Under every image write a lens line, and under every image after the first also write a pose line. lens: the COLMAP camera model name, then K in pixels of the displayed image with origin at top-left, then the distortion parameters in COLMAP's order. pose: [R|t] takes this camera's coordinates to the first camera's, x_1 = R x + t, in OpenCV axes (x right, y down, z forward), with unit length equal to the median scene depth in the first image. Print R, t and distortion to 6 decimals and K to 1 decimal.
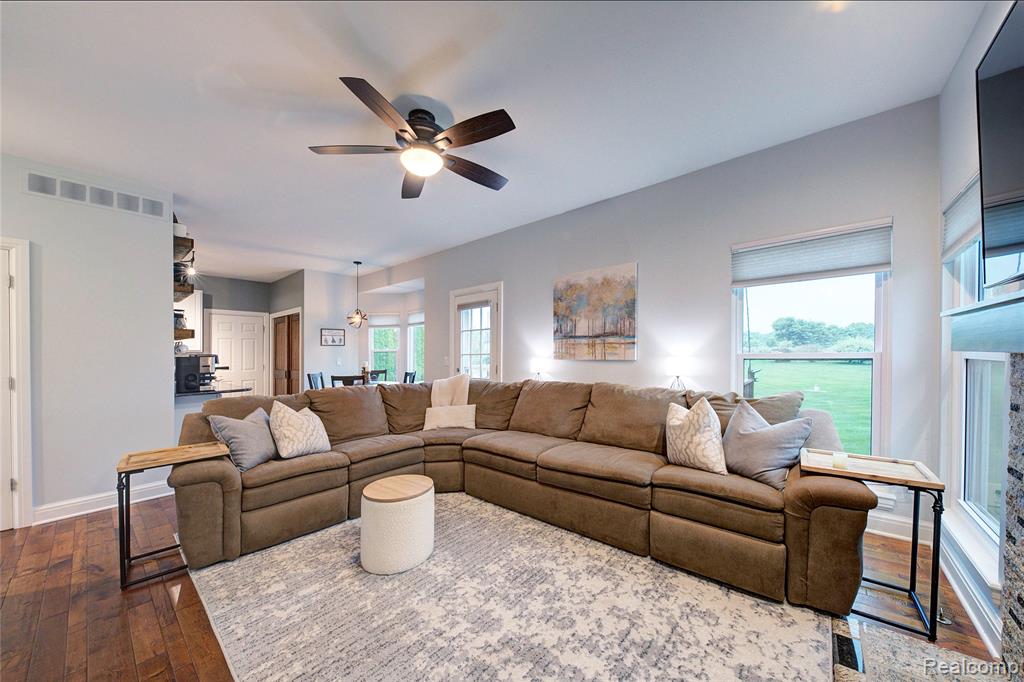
lens RADIAL K [[352.4, 0, 529.0], [0, 352.4, 355.6], [0, 0, 1]] dist [0.006125, -0.005092]
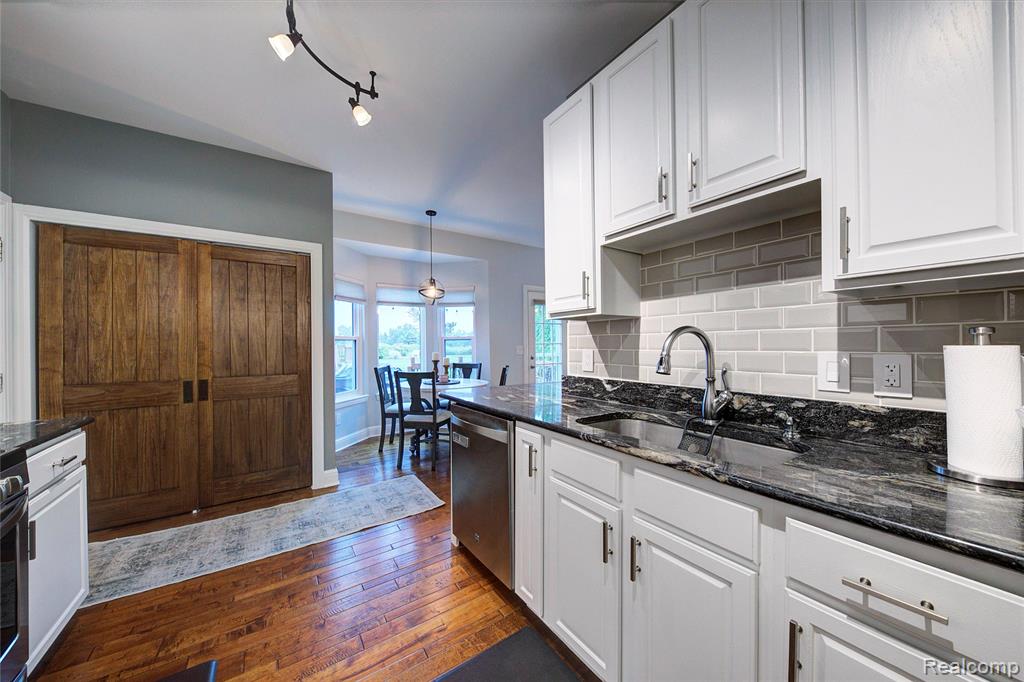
lens RADIAL K [[352.4, 0, 512.4], [0, 352.4, 346.4], [0, 0, 1]] dist [0.006125, -0.005092]
pose [[0.291278, 0.006250, 0.956618, -1.867713], [0.011552, 0.999883, -0.010050, 0.022284], [-0.956569, 0.013978, 0.291171, 1.064636]]
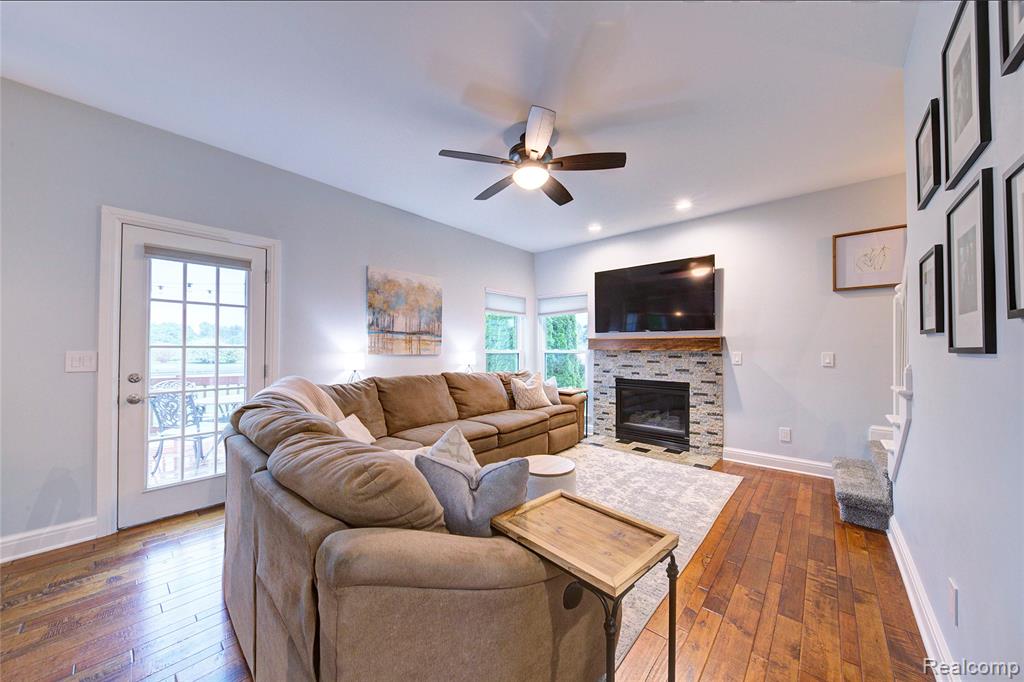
lens RADIAL K [[352.4, 0, 509.2], [0, 352.4, 348.8], [0, 0, 1]] dist [0.006125, -0.005092]
pose [[0.046086, 0.012280, 0.998862, -0.956839], [-0.000310, 0.999925, -0.012279, 0.008374], [-0.998937, 0.000257, 0.046087, 0.675684]]
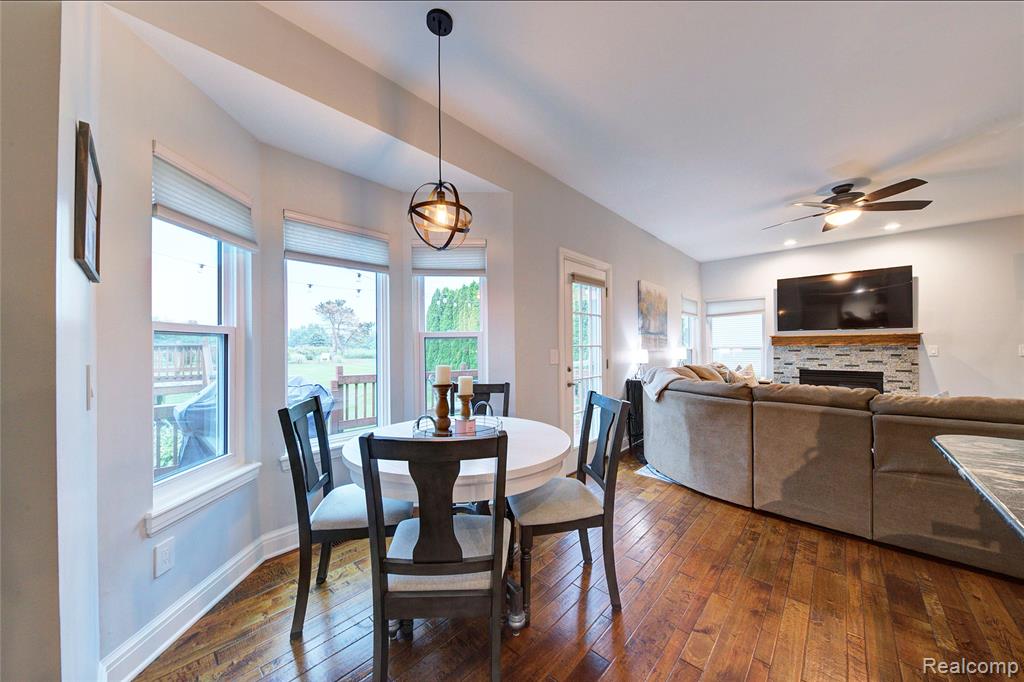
lens RADIAL K [[352.4, 0, 510.0], [0, 352.4, 346.4], [0, 0, 1]] dist [0.006125, -0.005092]
pose [[0.072890, 0.014733, 0.997231, -1.277648], [0.011775, 0.999808, -0.015631, 0.009421], [-0.997270, 0.012882, 0.072702, 1.541475]]
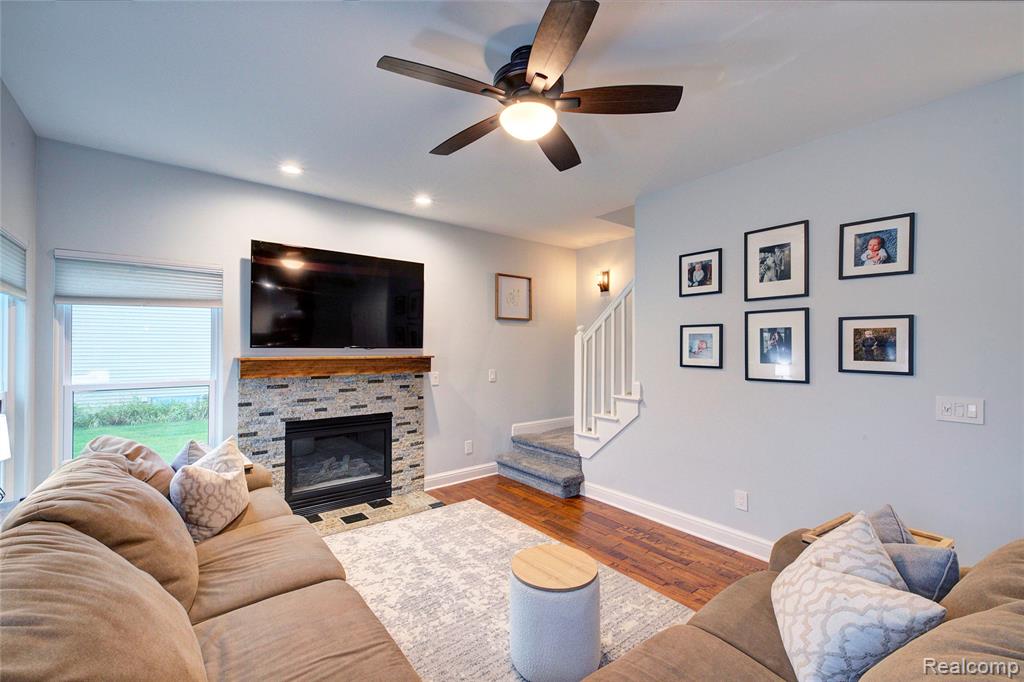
lens RADIAL K [[431.5, 0, 517.4], [0, 431.5, 345.9], [0, 0, 1]] dist [0.005090, 0.000389]
pose [[-0.977063, 0.017167, 0.212257, -0.316025], [0.016405, 0.999851, -0.005351, -0.063750], [-0.212317, -0.001746, -0.977199, 1.224528]]
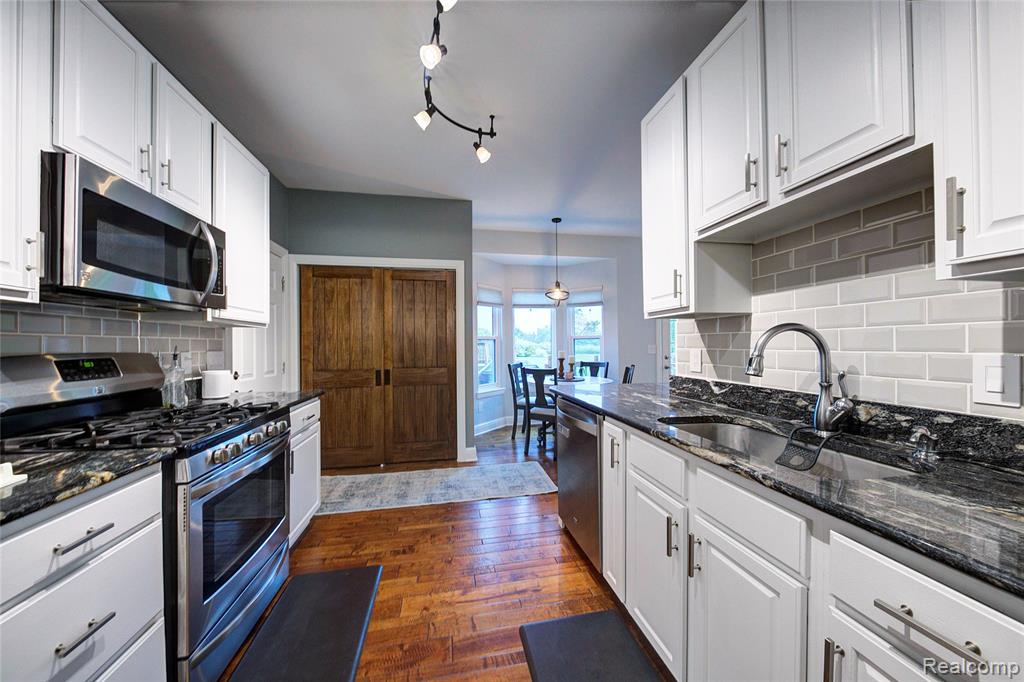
lens RADIAL K [[352.4, 0, 512.2], [0, 352.4, 346.6], [0, 0, 1]] dist [0.006125, -0.005092]
pose [[0.647980, 0.003546, 0.761649, -1.882730], [0.005168, 0.999946, -0.009052, 0.023033], [-0.761640, 0.009802, 0.647926, 0.970991]]
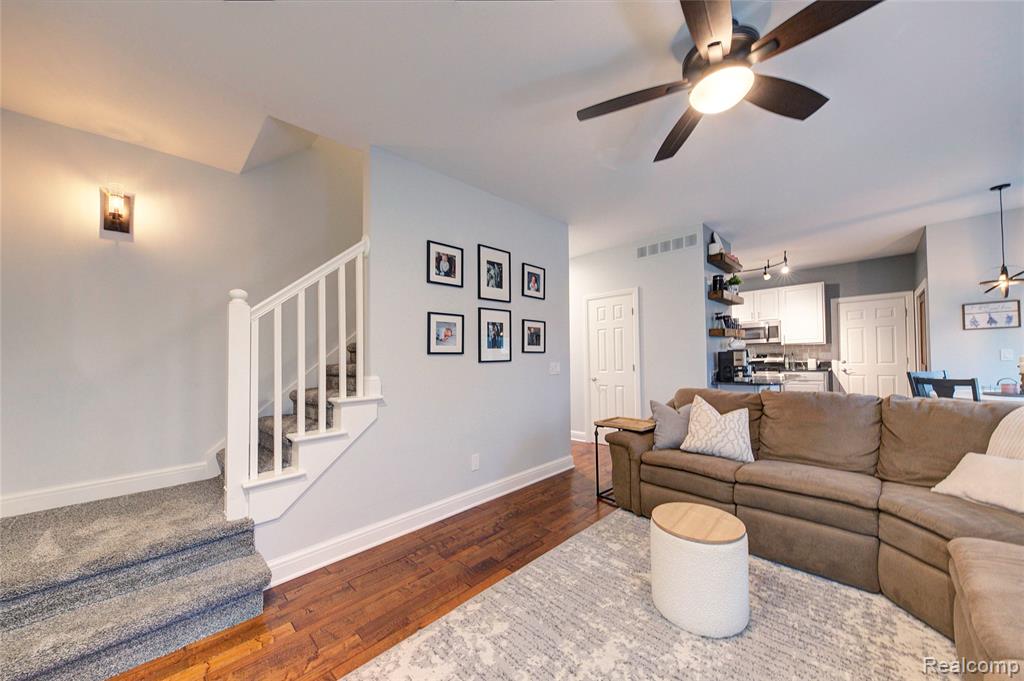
lens RADIAL K [[352.4, 0, 512.6], [0, 352.4, 353.2], [0, 0, 1]] dist [0.006125, -0.005092]
pose [[-0.115441, -0.001374, -0.993313, 0.295057], [0.027080, 0.999623, -0.004530, -0.007695], [0.992945, -0.027422, -0.115361, 0.440916]]
